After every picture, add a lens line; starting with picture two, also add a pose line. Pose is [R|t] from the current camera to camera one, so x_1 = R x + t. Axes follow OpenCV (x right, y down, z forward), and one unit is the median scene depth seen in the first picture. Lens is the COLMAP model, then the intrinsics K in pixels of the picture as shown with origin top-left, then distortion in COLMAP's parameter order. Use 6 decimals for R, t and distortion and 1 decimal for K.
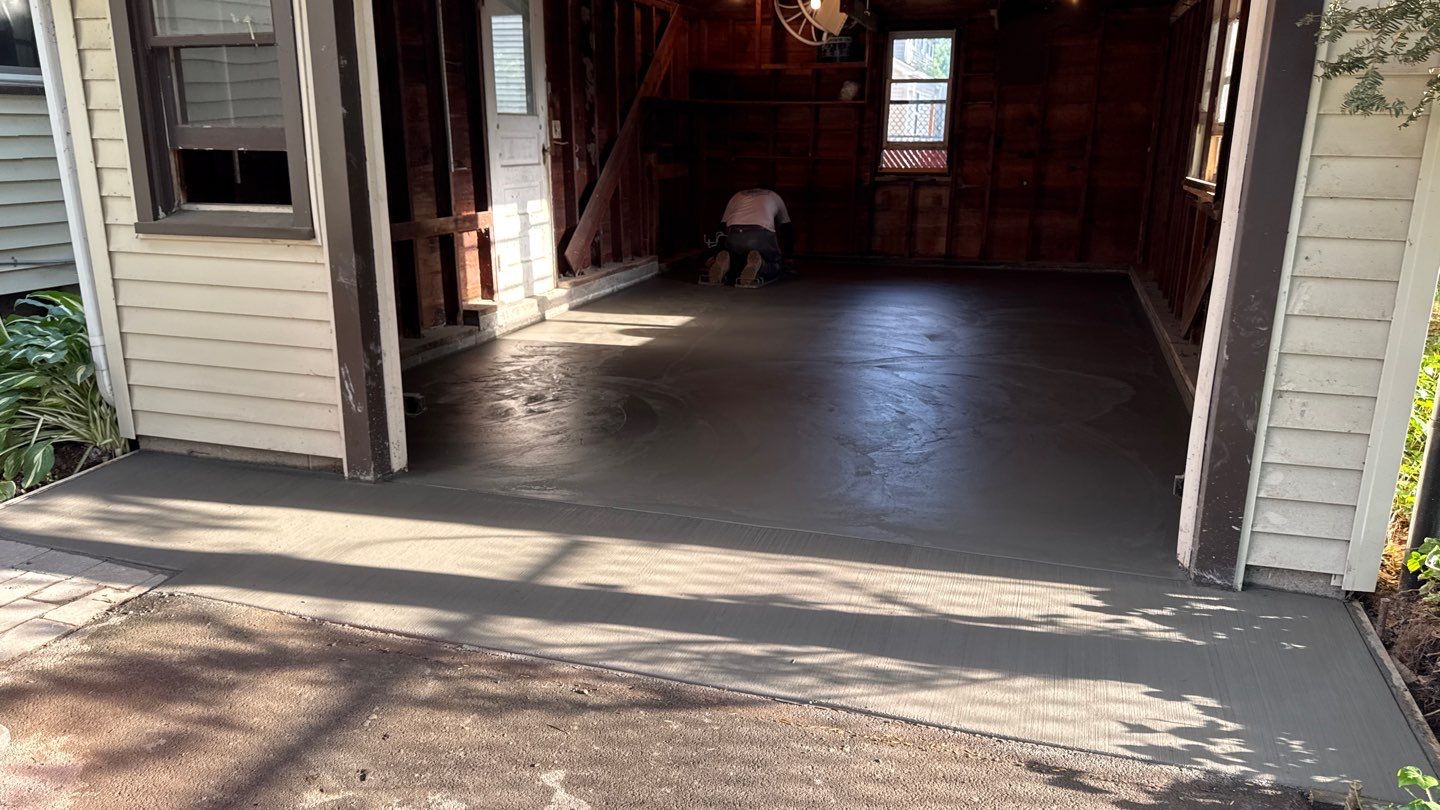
lens RADIAL K [[1029.9, 0, 720.0], [0, 1029.9, 405.0], [0, 0, 1]] dist [0.085991, -0.125899]
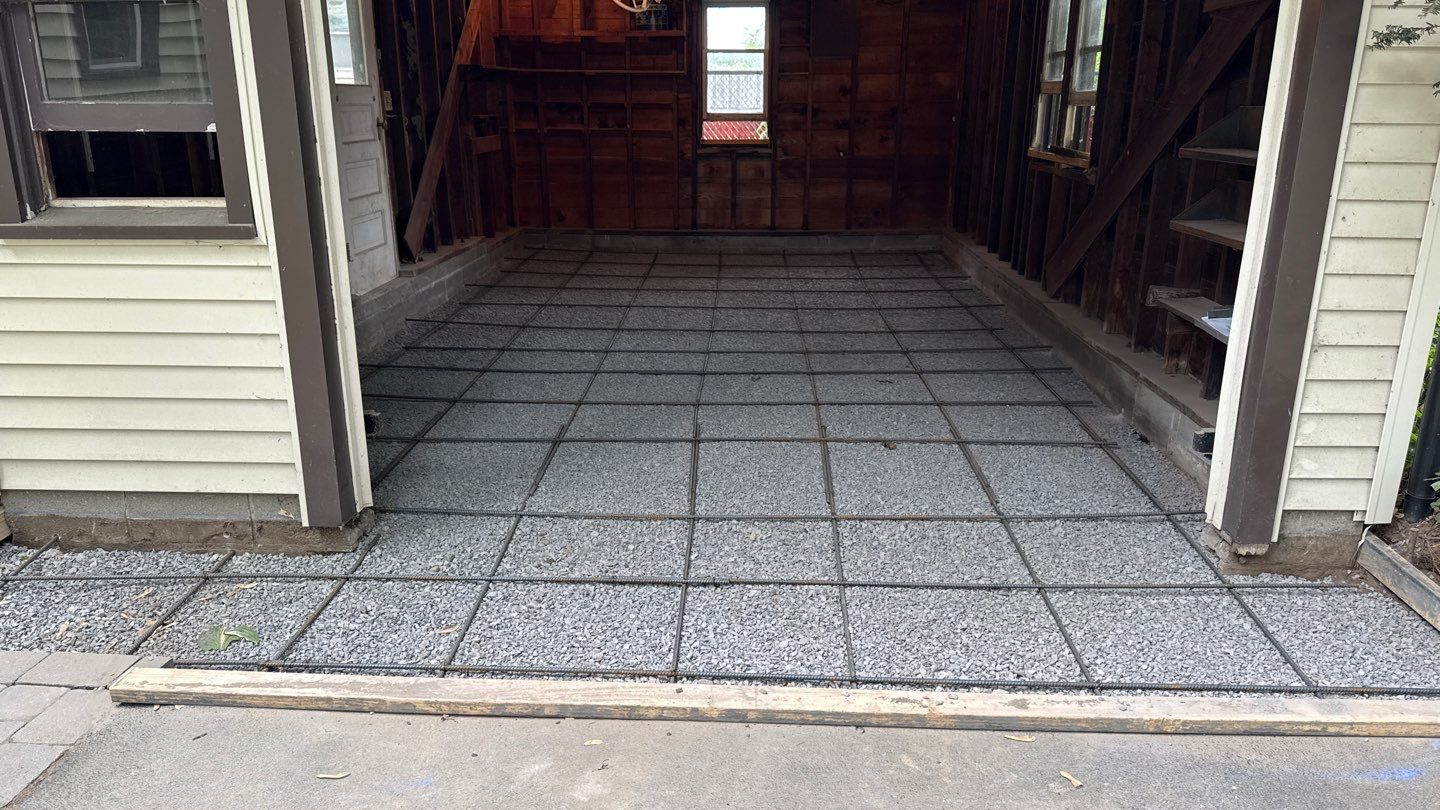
lens RADIAL K [[1026.6, 0, 720.0], [0, 1026.6, 405.0], [0, 0, 1]] dist [0.114943, -0.128066]
pose [[0.964862, -0.080423, 0.250146, -0.215209], [0.073578, 0.996617, 0.036612, -0.024747], [-0.252244, -0.016921, 0.967516, 0.077003]]
